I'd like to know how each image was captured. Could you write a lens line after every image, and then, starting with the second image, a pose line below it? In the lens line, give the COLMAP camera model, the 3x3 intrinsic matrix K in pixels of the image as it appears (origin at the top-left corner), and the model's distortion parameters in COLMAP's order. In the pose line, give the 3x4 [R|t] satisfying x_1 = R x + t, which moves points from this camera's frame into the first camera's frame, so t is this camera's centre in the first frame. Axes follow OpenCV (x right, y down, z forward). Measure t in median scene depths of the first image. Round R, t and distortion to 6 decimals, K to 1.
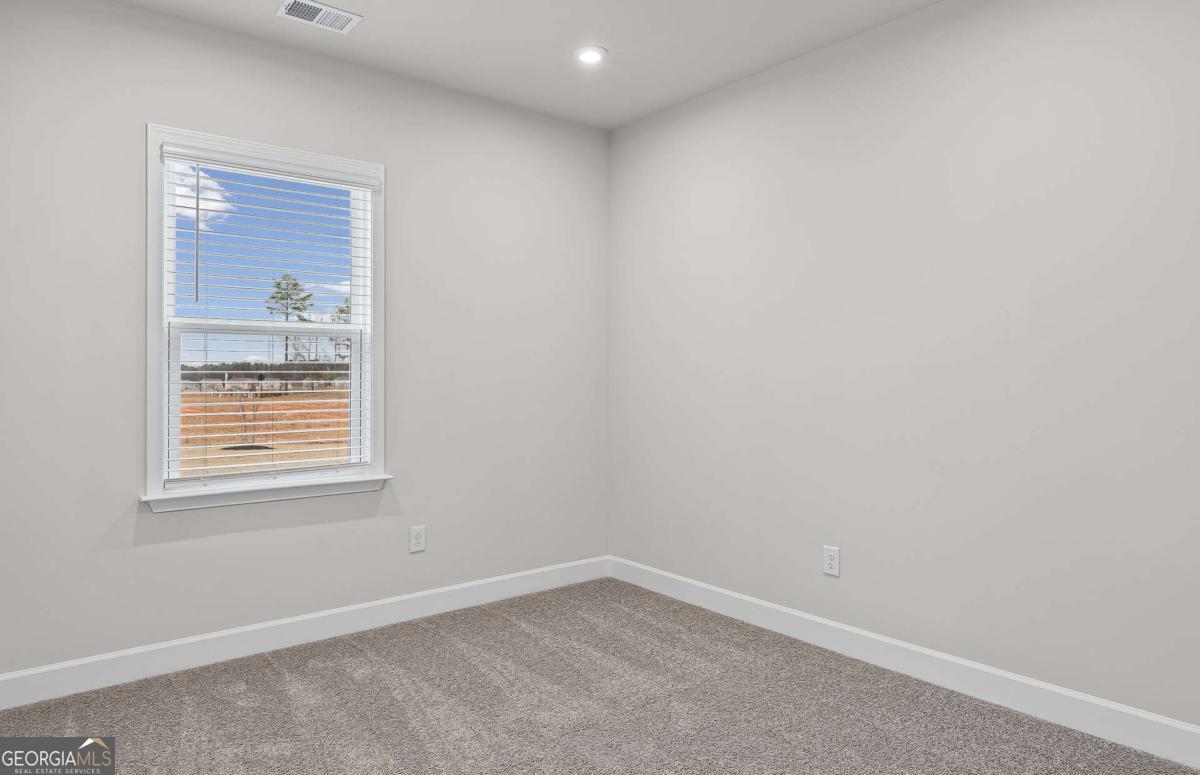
lens RADIAL K [[709.5, 0, 597.9], [0, 709.5, 368.4], [0, 0, 1]] dist [0.002338, 0.000798]
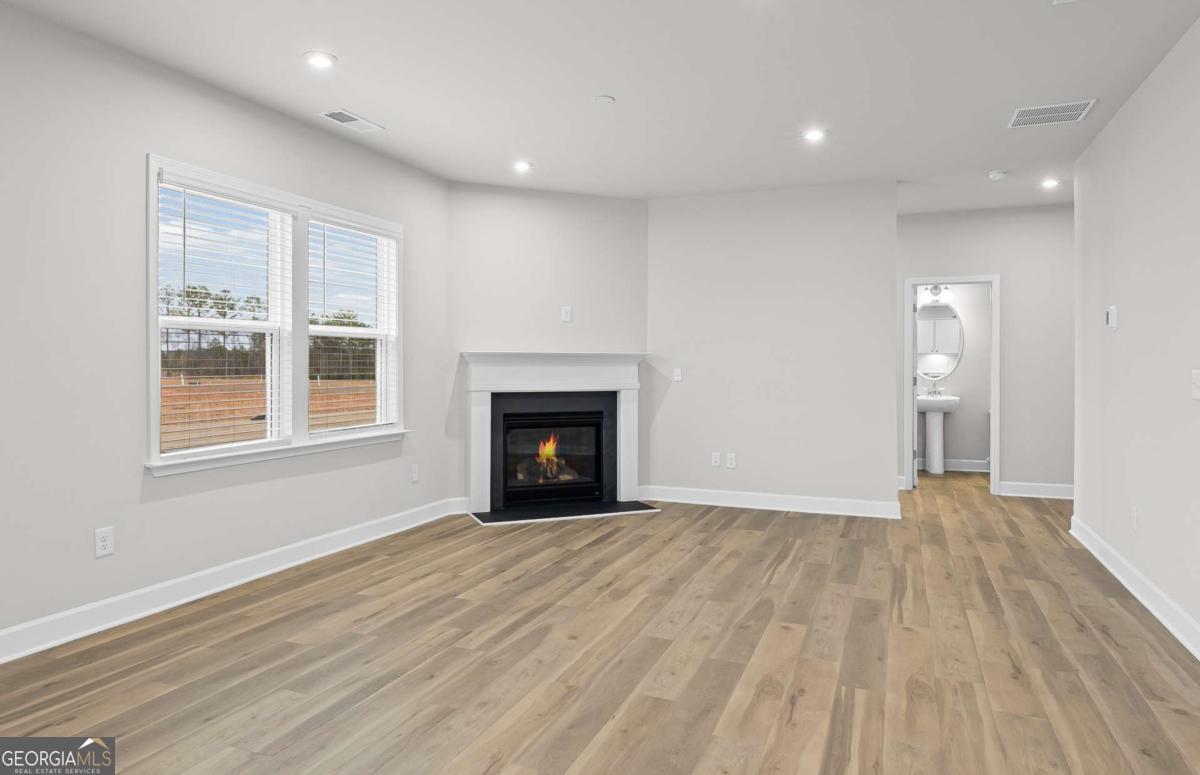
lens RADIAL K [[709.5, 0, 597.9], [0, 709.5, 368.4], [0, 0, 1]] dist [0.002338, 0.000798]
pose [[0.872351, 0.005300, 0.488851, -0.557415], [-0.011049, 0.999900, 0.008877, 0.000360], [-0.488755, -0.013145, 0.872322, -0.427191]]
